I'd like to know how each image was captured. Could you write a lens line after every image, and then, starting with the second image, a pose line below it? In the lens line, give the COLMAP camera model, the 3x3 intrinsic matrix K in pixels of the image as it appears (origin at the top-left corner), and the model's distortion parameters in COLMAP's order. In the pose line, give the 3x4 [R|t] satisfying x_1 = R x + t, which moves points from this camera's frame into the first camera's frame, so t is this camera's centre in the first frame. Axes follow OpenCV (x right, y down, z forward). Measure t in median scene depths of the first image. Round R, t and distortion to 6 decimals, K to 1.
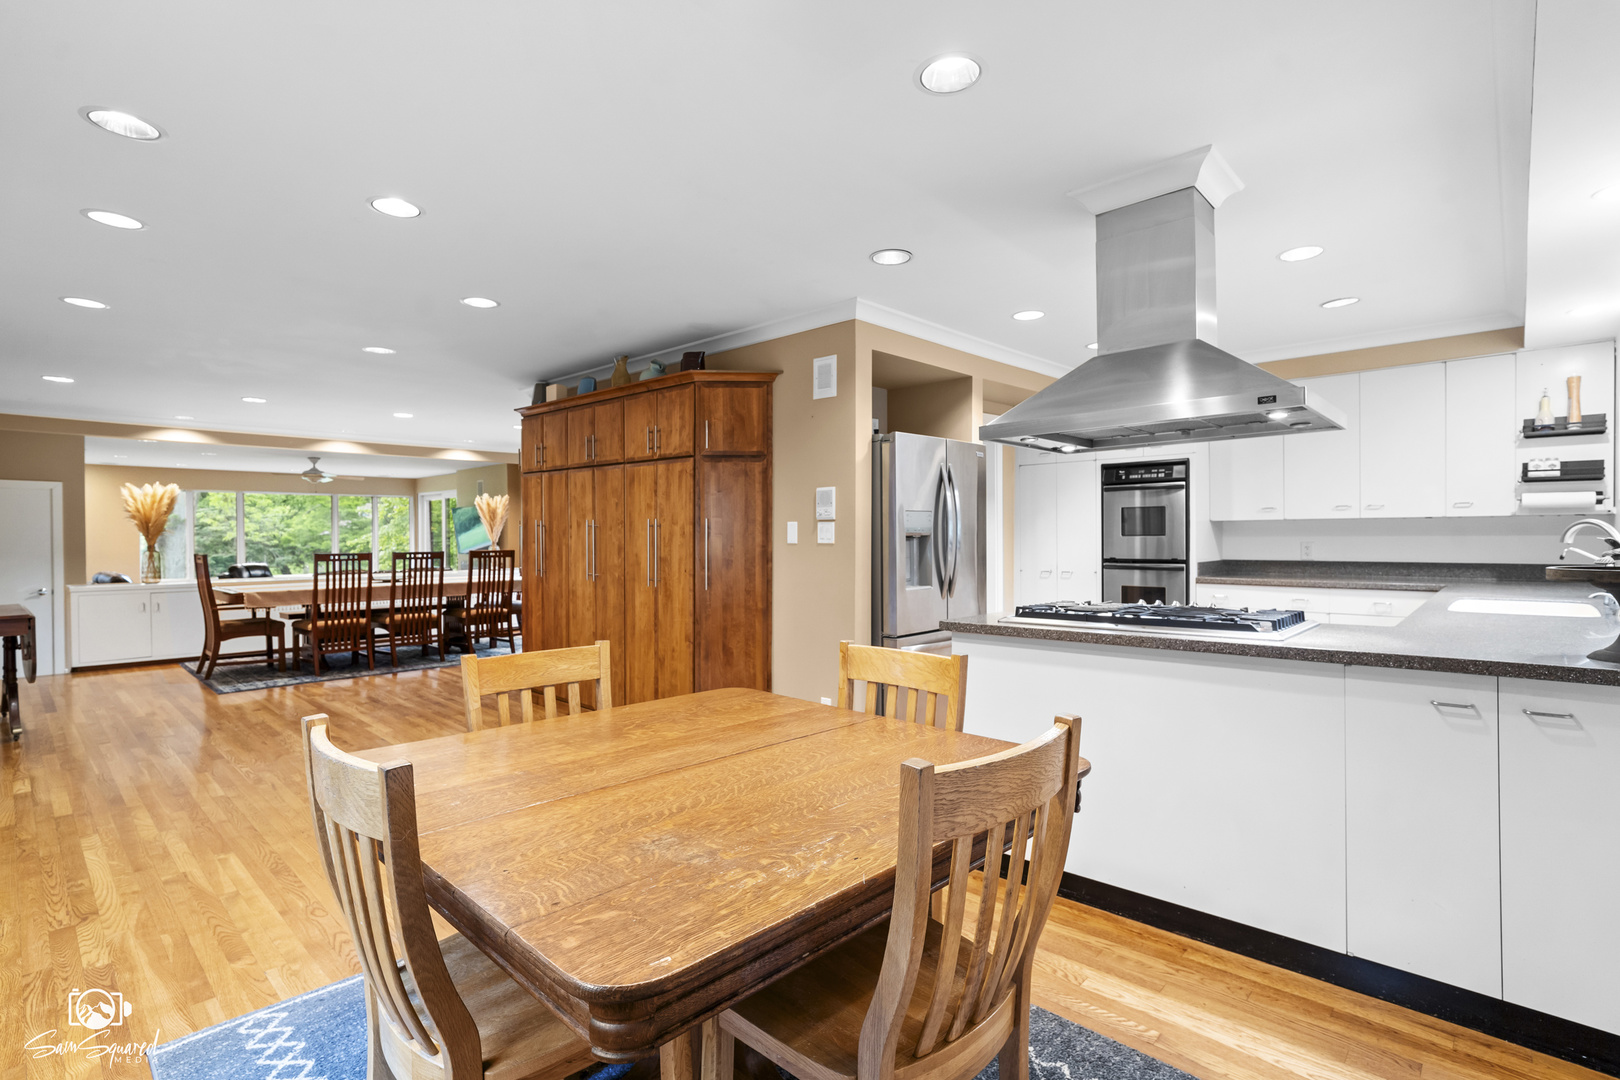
lens RADIAL K [[761.8, 0, 818.2], [0, 761.8, 546.6], [0, 0, 1]] dist [-0.013800, 0.002671]
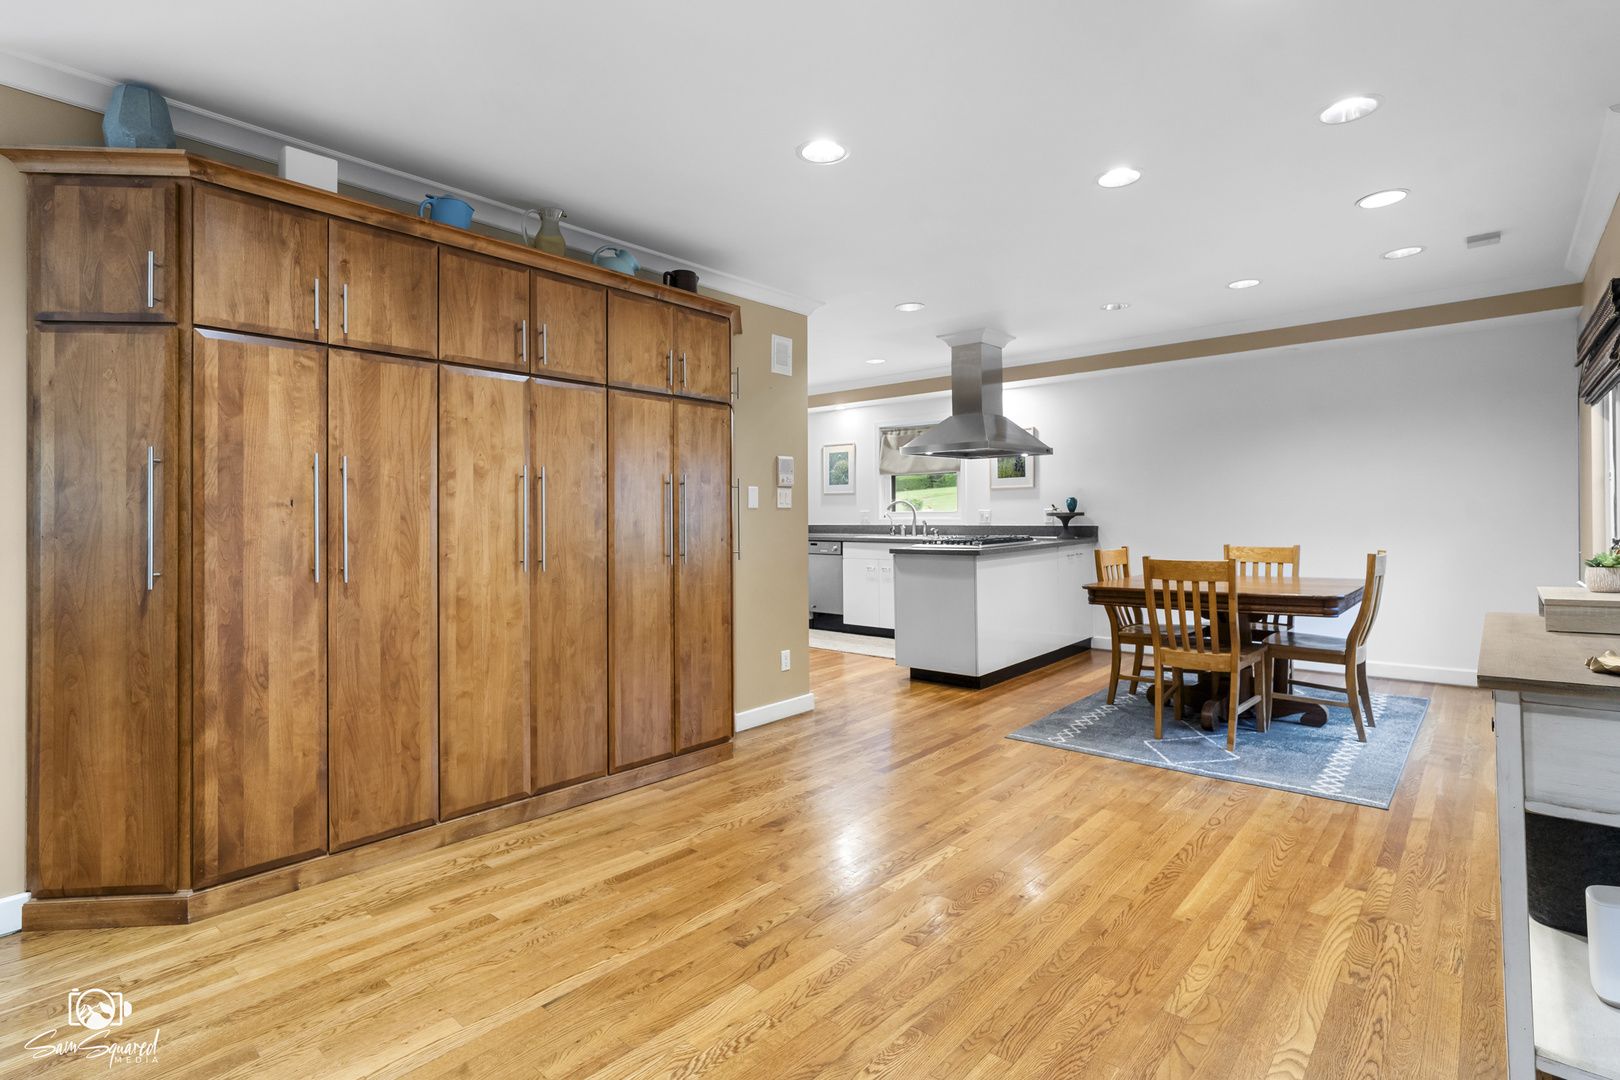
lens RADIAL K [[761.8, 0, 822.1], [0, 761.8, 509.0], [0, 0, 1]] dist [-0.013800, 0.002671]
pose [[-0.019773, 0.005706, 0.999788, -0.980367], [0.017050, 0.999840, -0.005369, 0.004023], [-0.999659, 0.016941, -0.019867, 0.877515]]
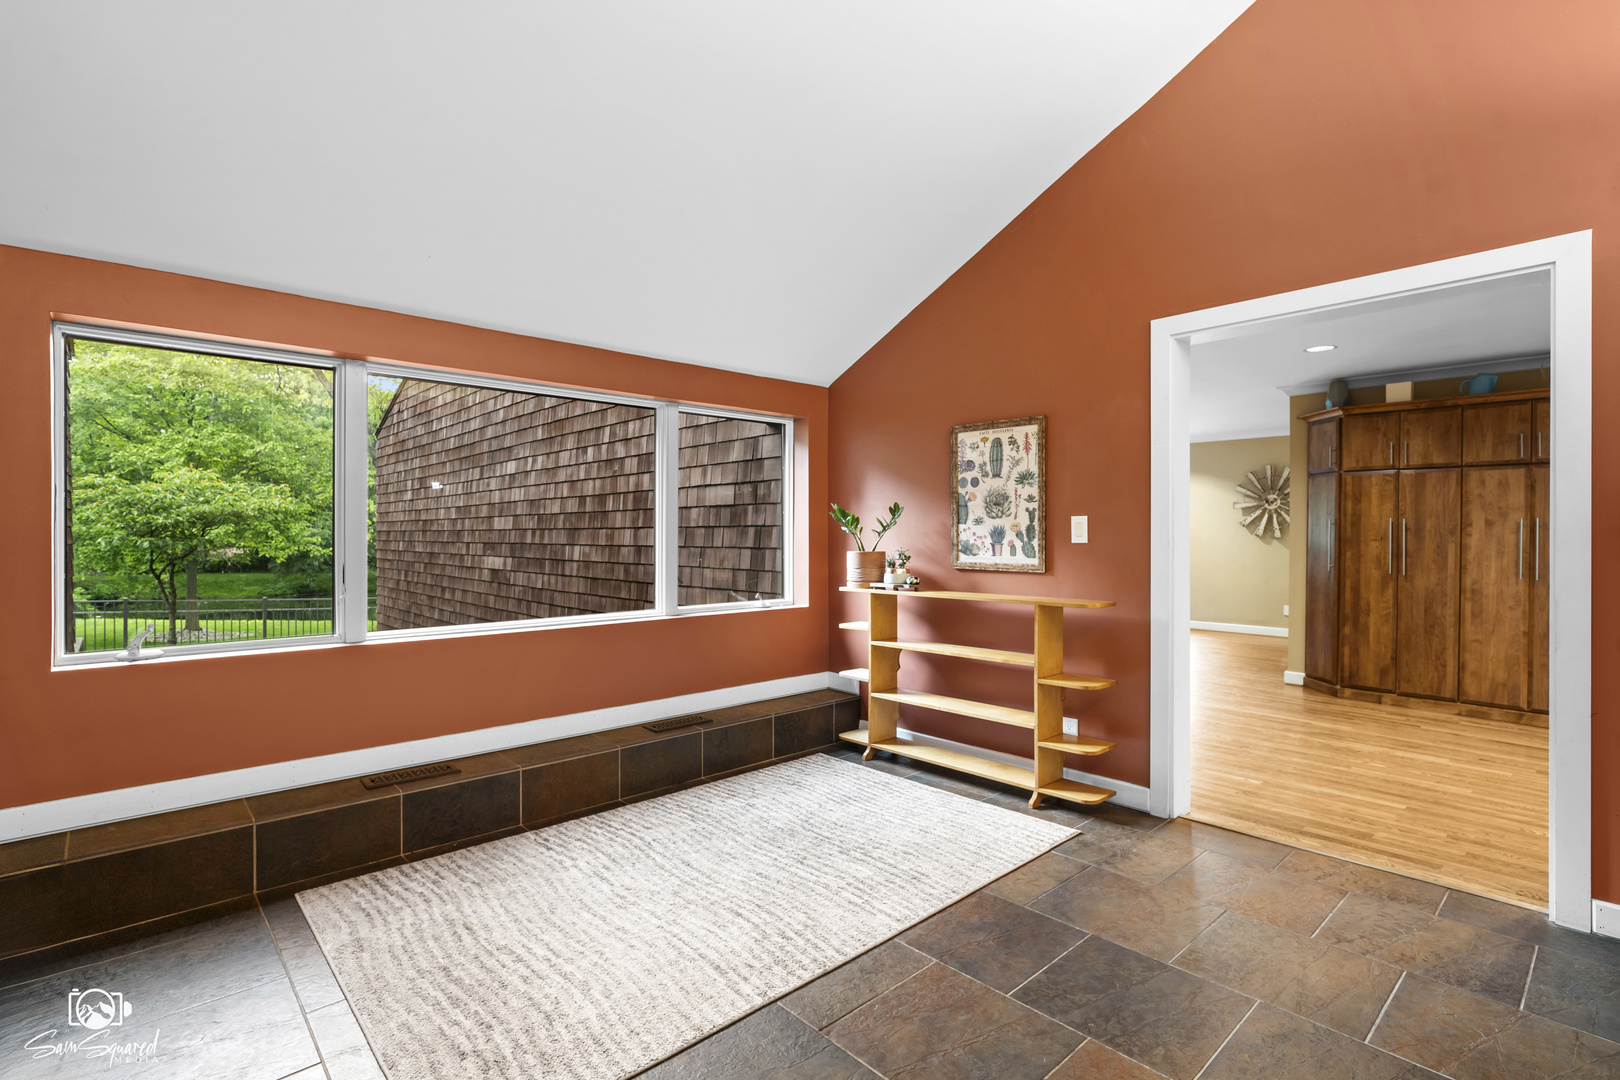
lens RADIAL K [[761.8, 0, 800.5], [0, 761.8, 544.6], [0, 0, 1]] dist [-0.013800, 0.002671]
pose [[0.997310, 0.005462, -0.073097, -1.300019], [-0.005654, 0.999981, -0.002425, 0.007567], [0.073082, 0.002831, 0.997322, -0.052426]]
